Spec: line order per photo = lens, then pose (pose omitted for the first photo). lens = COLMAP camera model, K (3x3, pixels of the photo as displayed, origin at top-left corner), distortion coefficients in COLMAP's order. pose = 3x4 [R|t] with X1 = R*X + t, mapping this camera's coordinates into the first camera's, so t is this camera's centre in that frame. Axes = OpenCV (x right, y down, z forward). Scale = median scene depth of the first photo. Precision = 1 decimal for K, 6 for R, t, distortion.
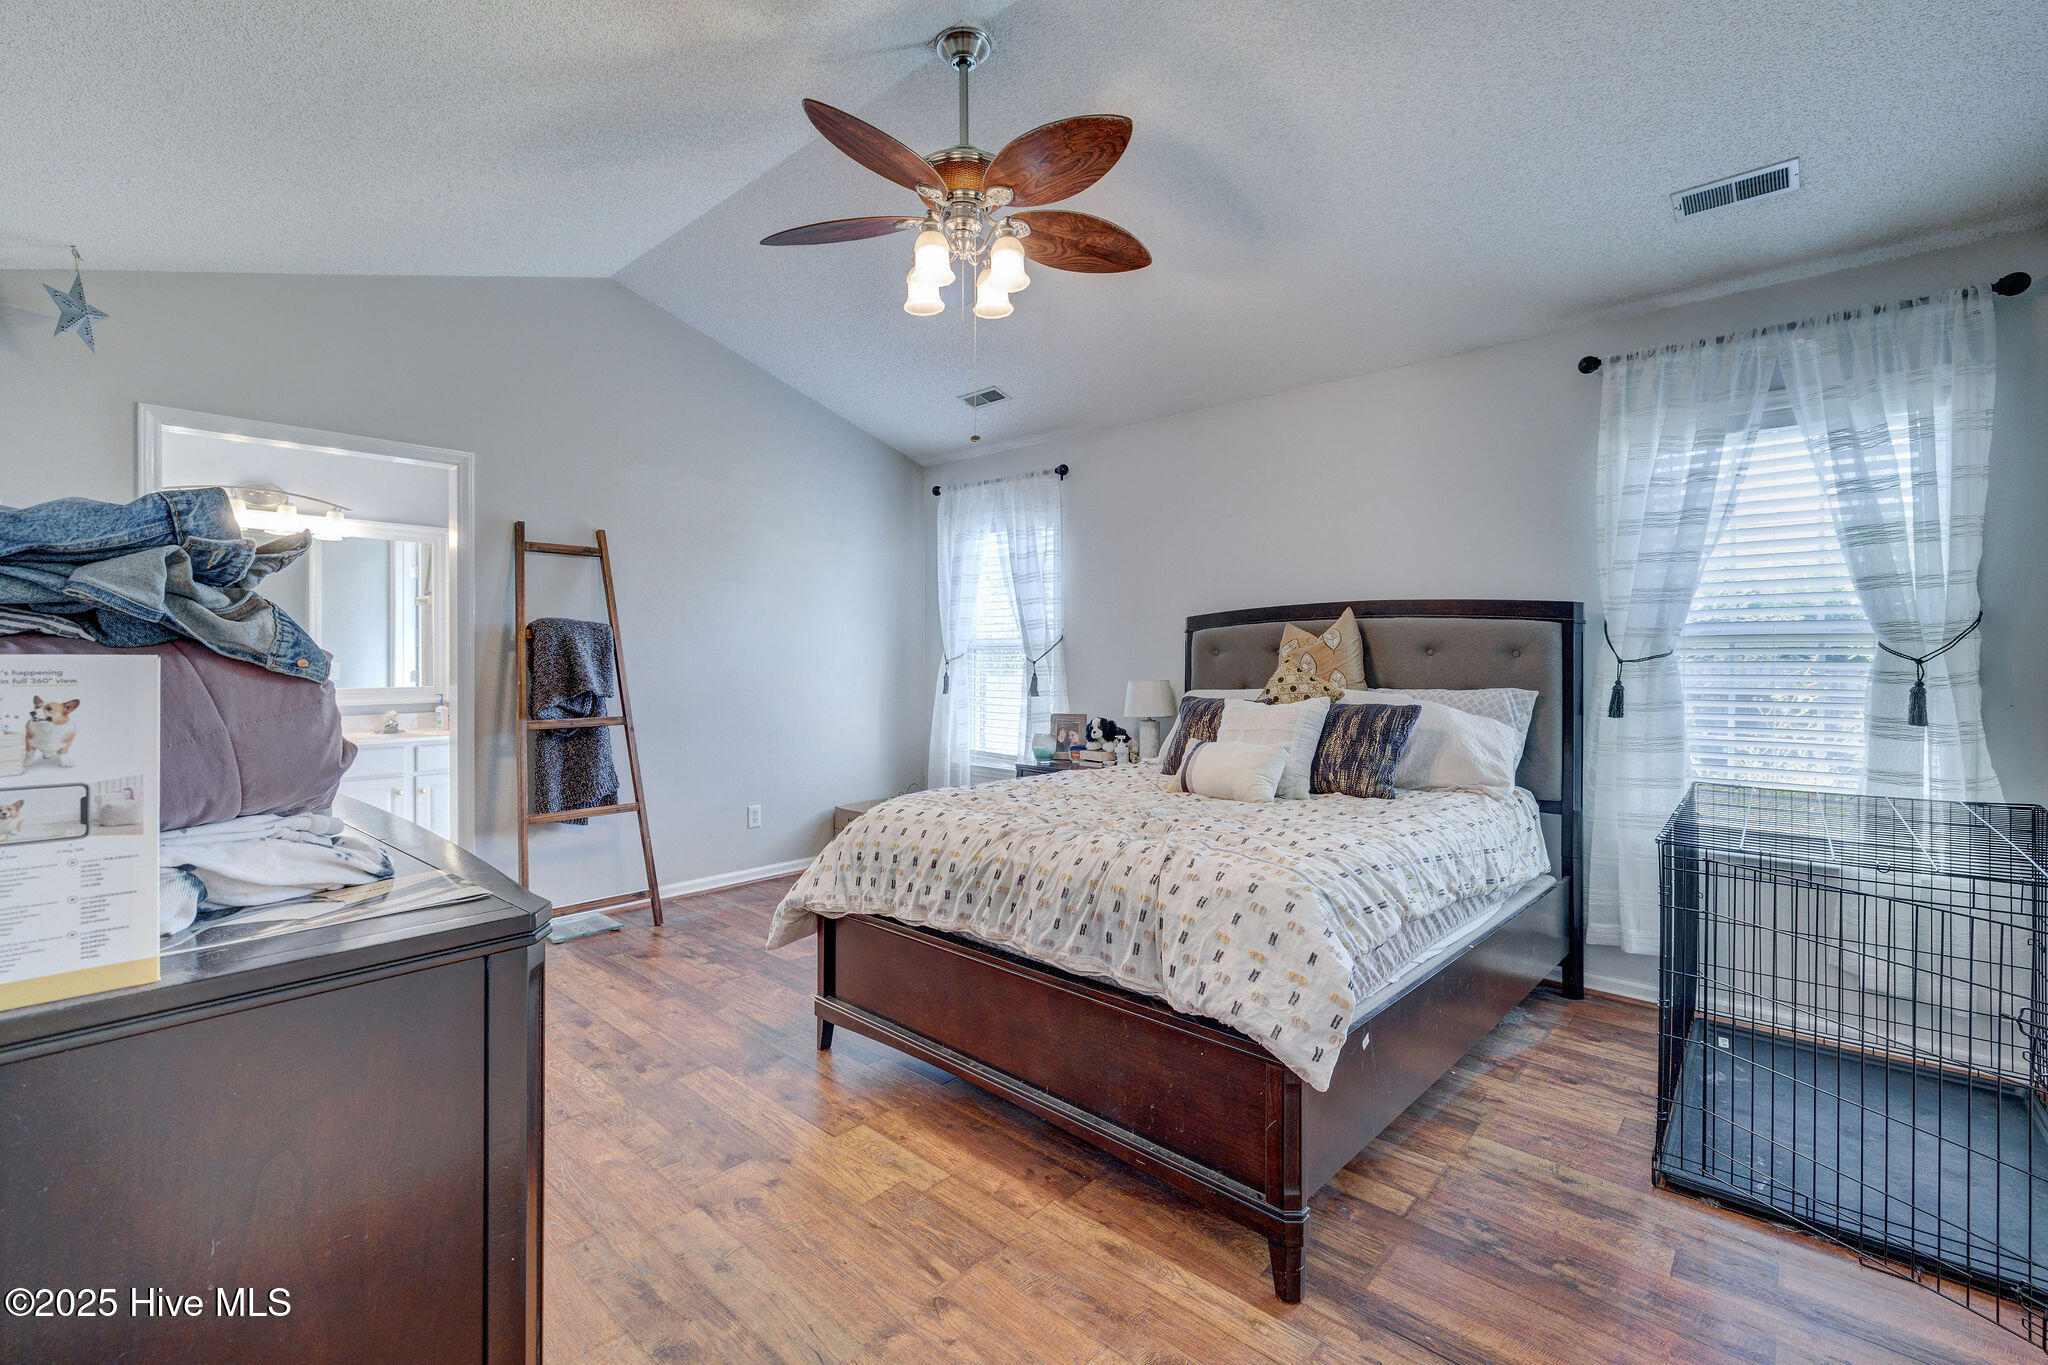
lens RADIAL K [[879.0, 0, 1019.7], [0, 879.0, 661.6], [0, 0, 1]] dist [-0.001483, -0.000012]
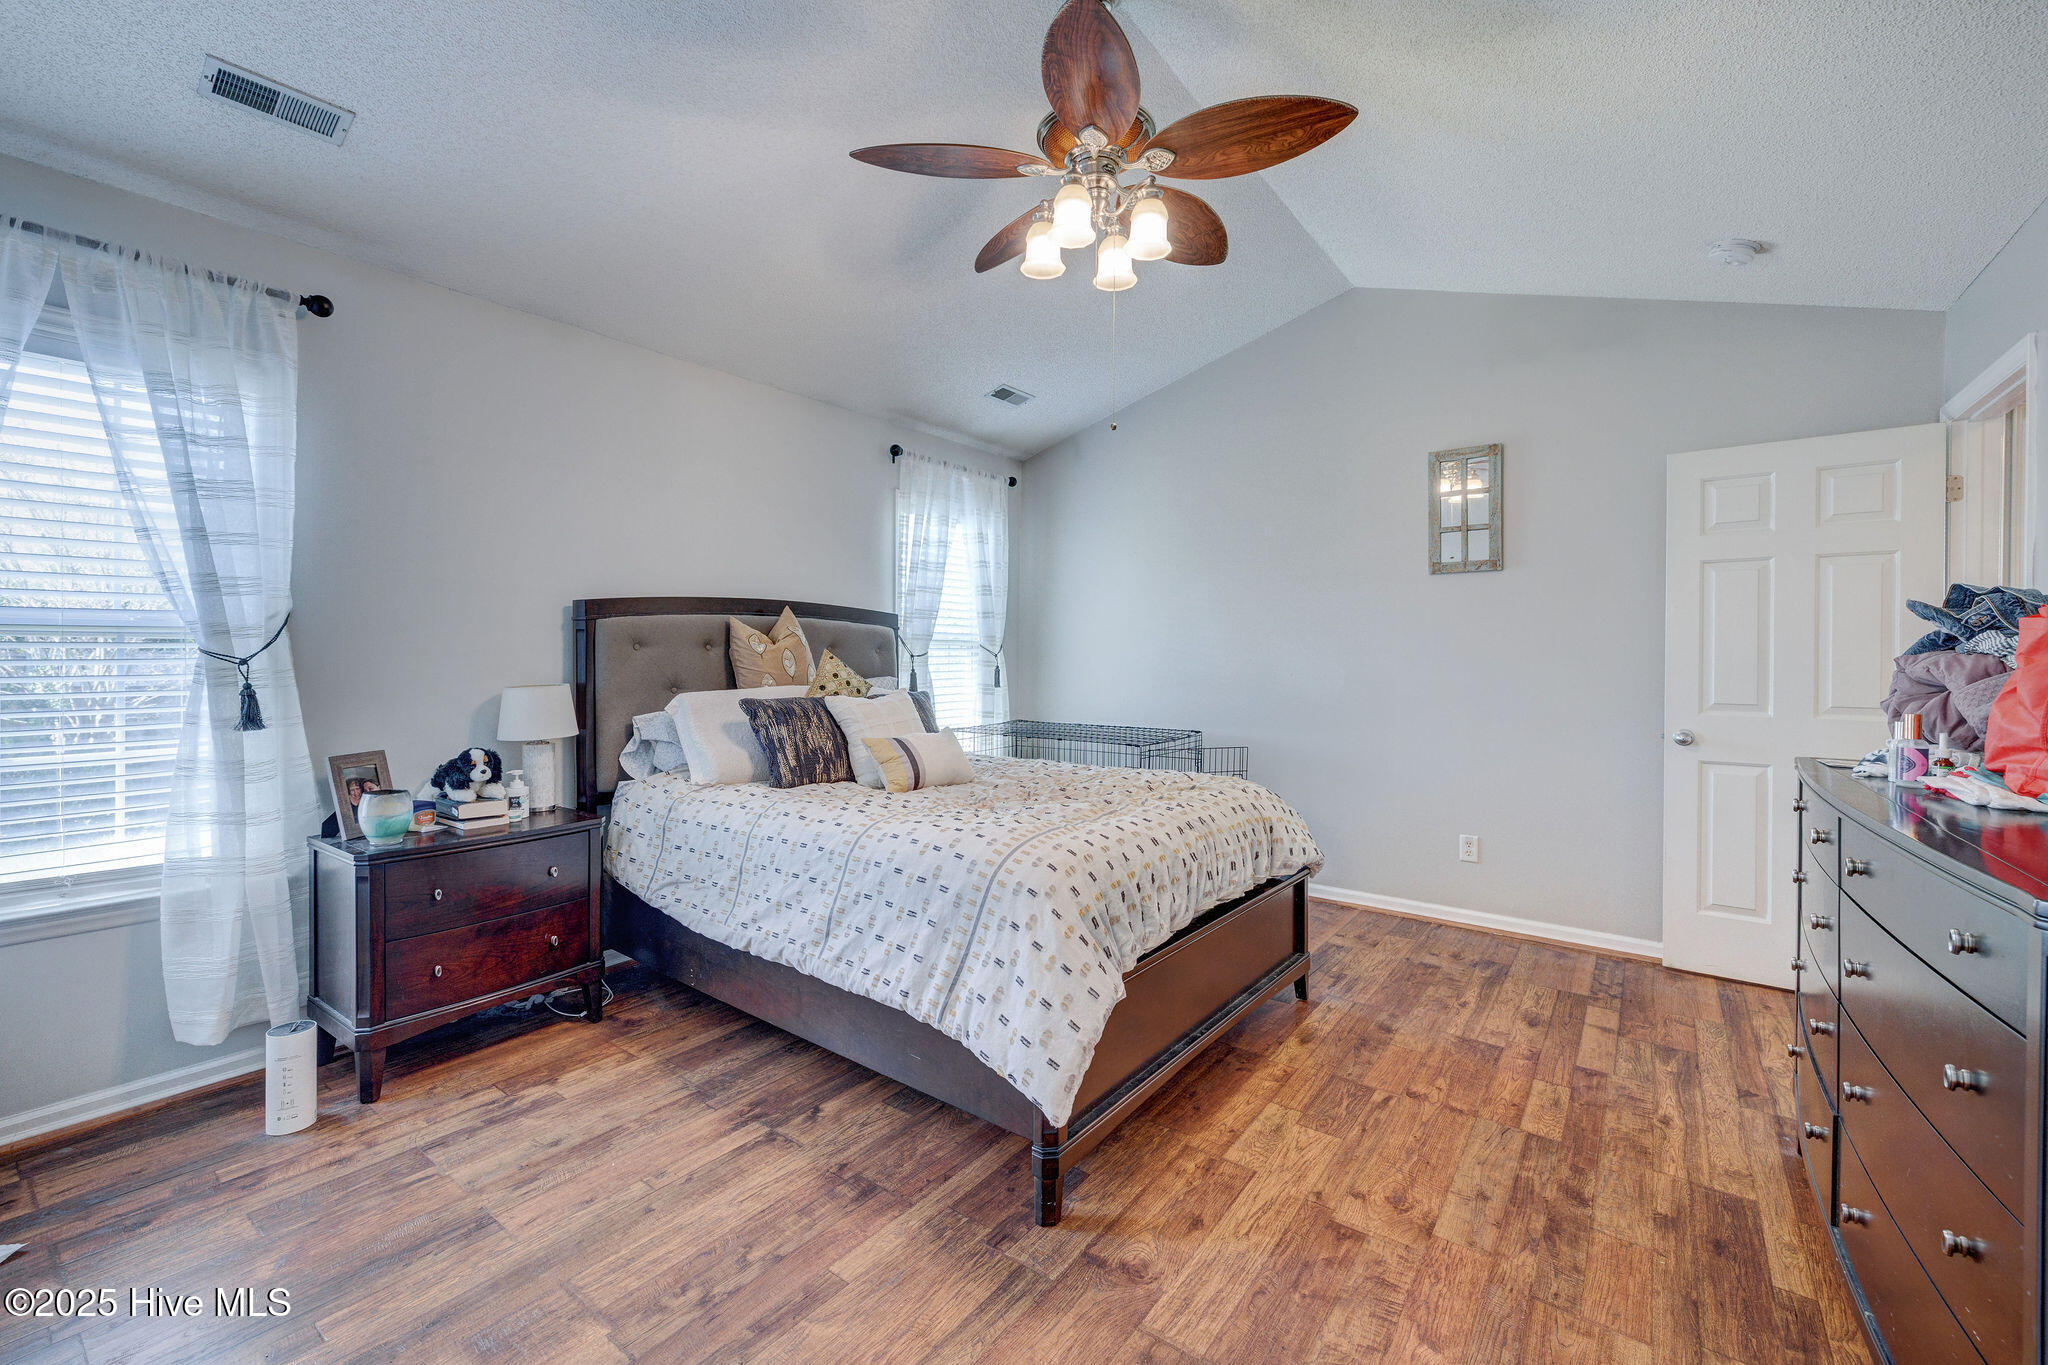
lens RADIAL K [[839.2, 0, 1017.8], [0, 839.2, 659.2], [0, 0, 1]] dist [-0.003116, -0.000400]
pose [[-0.077628, -0.003900, 0.996975, -0.624292], [0.006387, 0.999970, 0.004409, -0.000465], [-0.996962, 0.006710, -0.077601, 0.770610]]
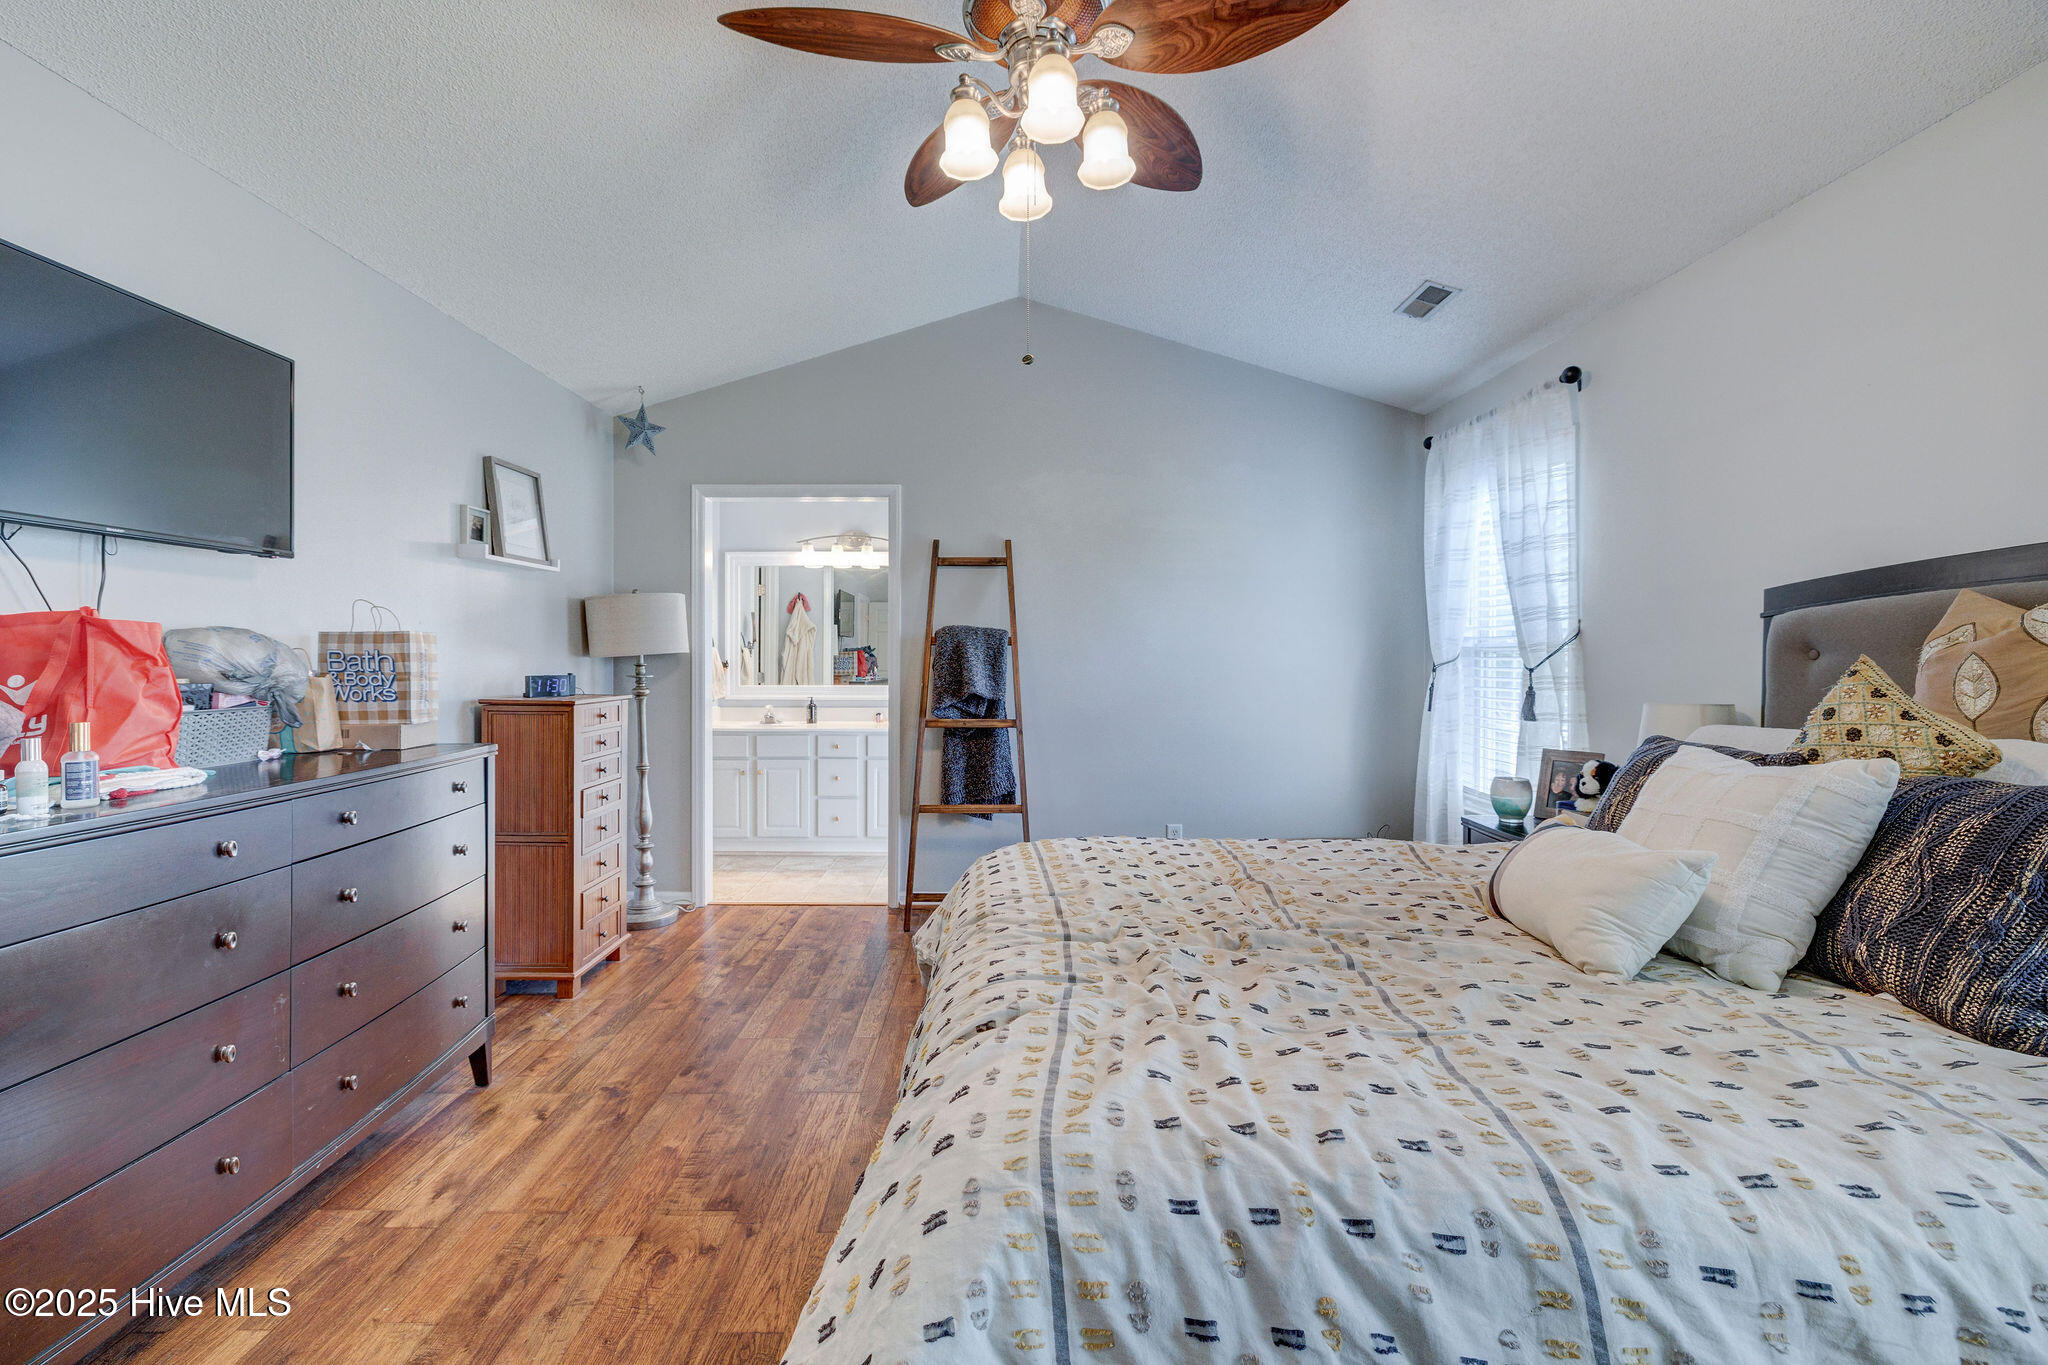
lens RADIAL K [[860.9, 0, 1031.3], [0, 860.9, 657.1], [0, 0, 1]] dist [-0.003948, 0.000257]
pose [[0.671915, -0.001688, -0.740627, 0.314440], [-0.005750, 0.999955, -0.007496, -0.002721], [0.740606, 0.009295, 0.671875, 0.349457]]
